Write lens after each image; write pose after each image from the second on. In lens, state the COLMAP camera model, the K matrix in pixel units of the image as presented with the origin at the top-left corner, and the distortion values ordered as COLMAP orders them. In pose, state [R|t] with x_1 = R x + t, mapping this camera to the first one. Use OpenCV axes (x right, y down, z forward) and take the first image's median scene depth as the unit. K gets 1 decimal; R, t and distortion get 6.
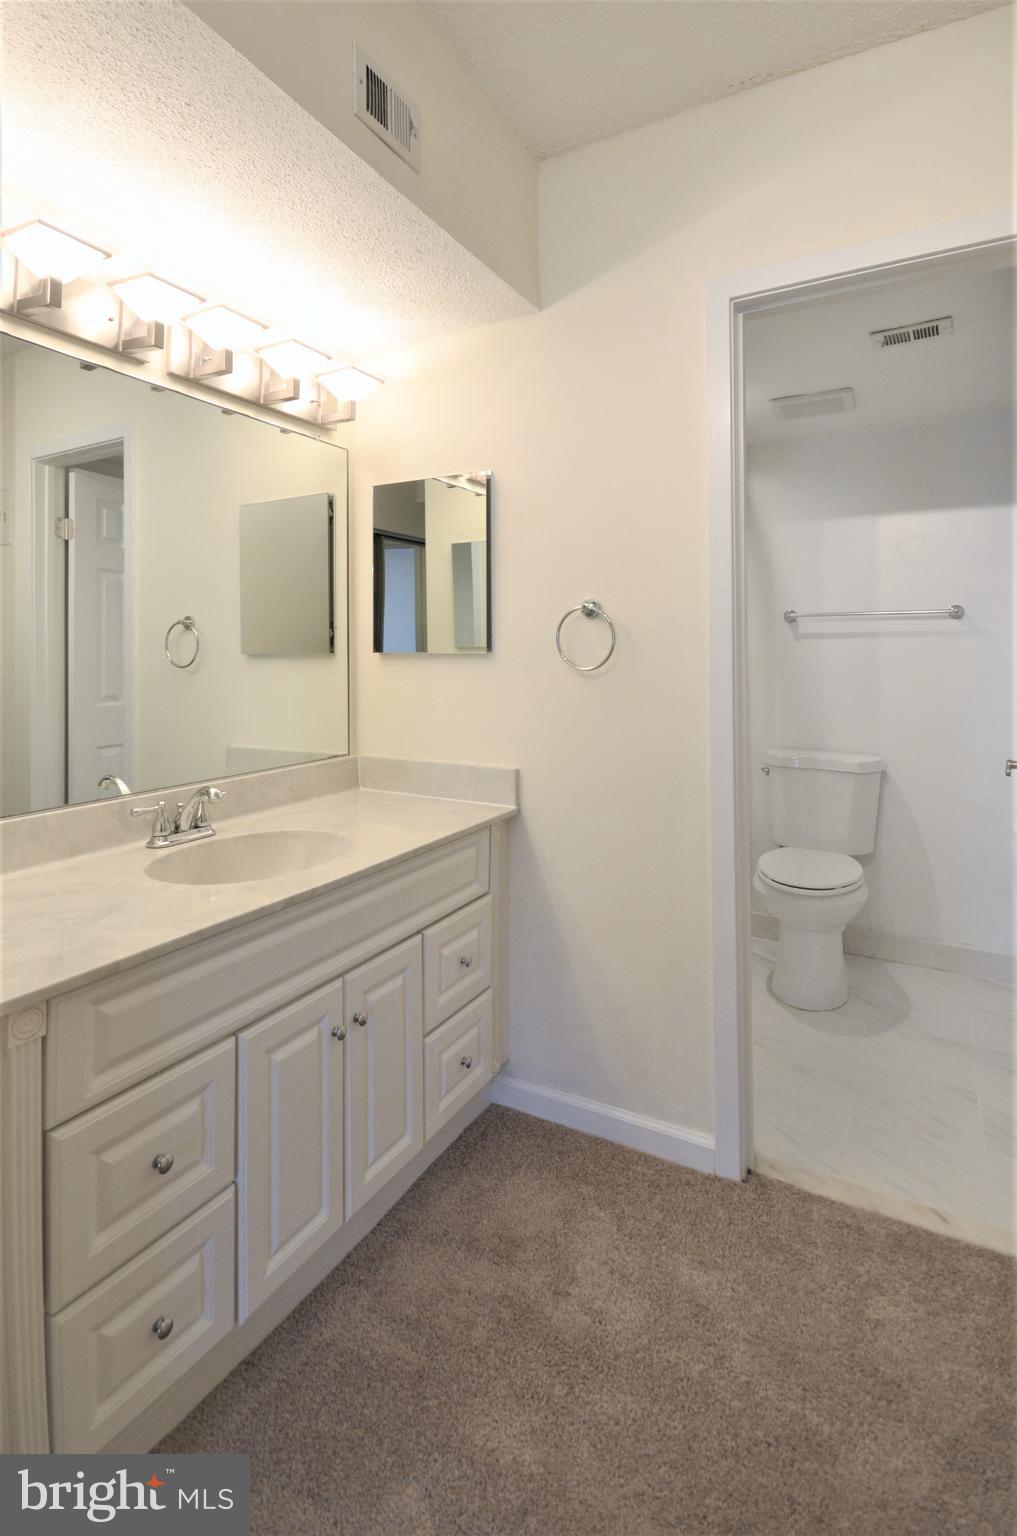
lens RADIAL K [[740.0, 0, 506.5], [0, 740.0, 643.5], [0, 0, 1]] dist [0.000883, 0.000094]
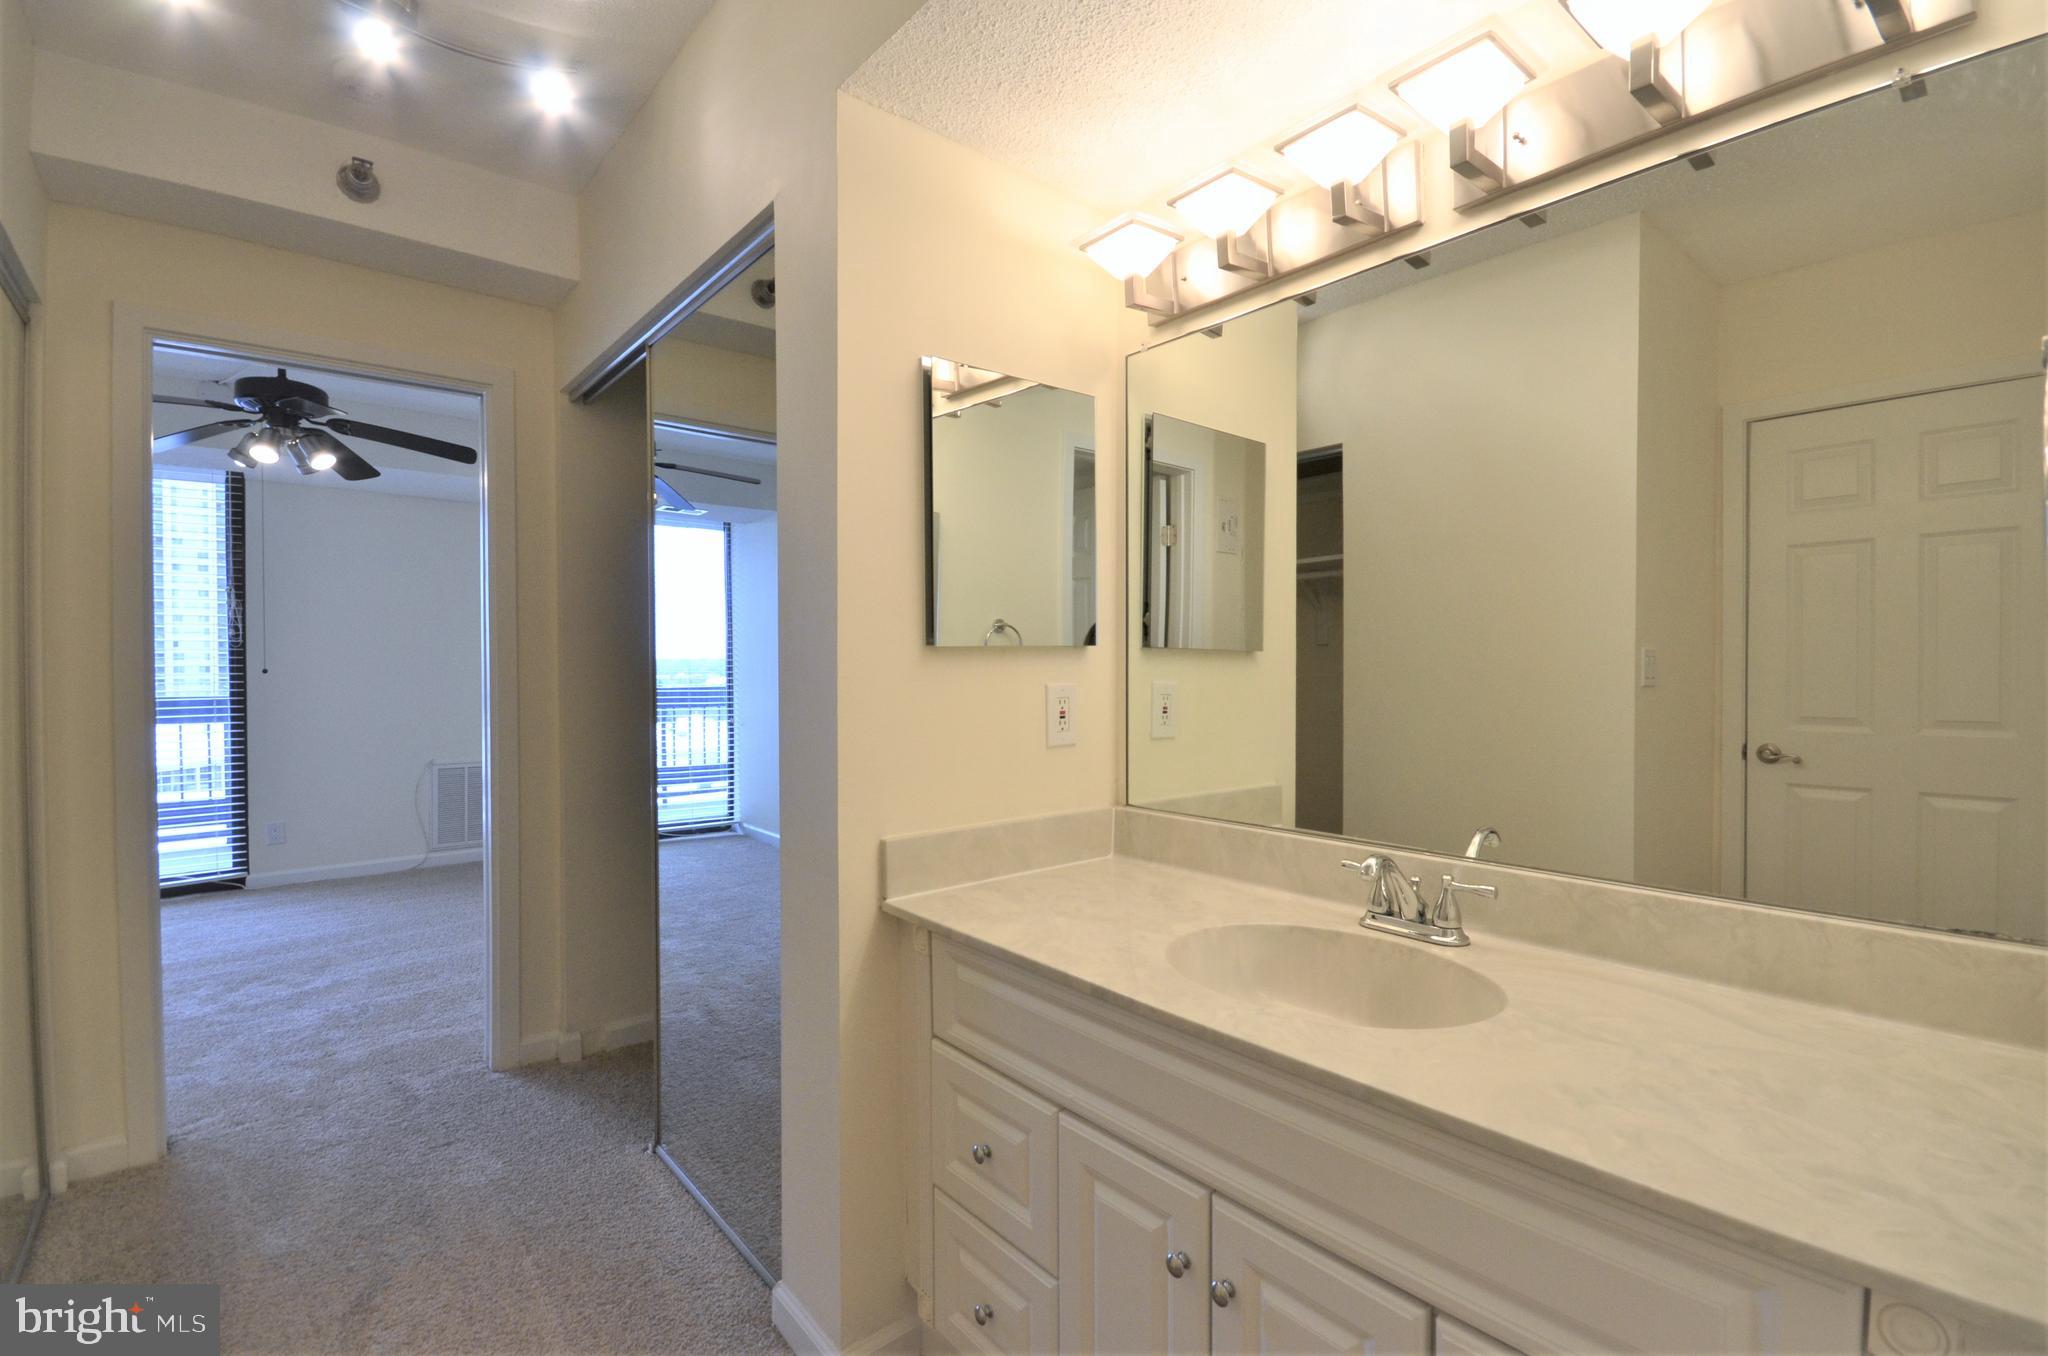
lens RADIAL K [[905.9, 0, 1047.7], [0, 905.9, 678.8], [0, 0, 1]] dist [0.015976, -0.016343]
pose [[-0.332429, 0.019271, -0.942931, 0.525833], [0.021901, 0.999679, 0.012710, 0.027272], [0.942874, -0.016426, -0.332745, 1.183013]]
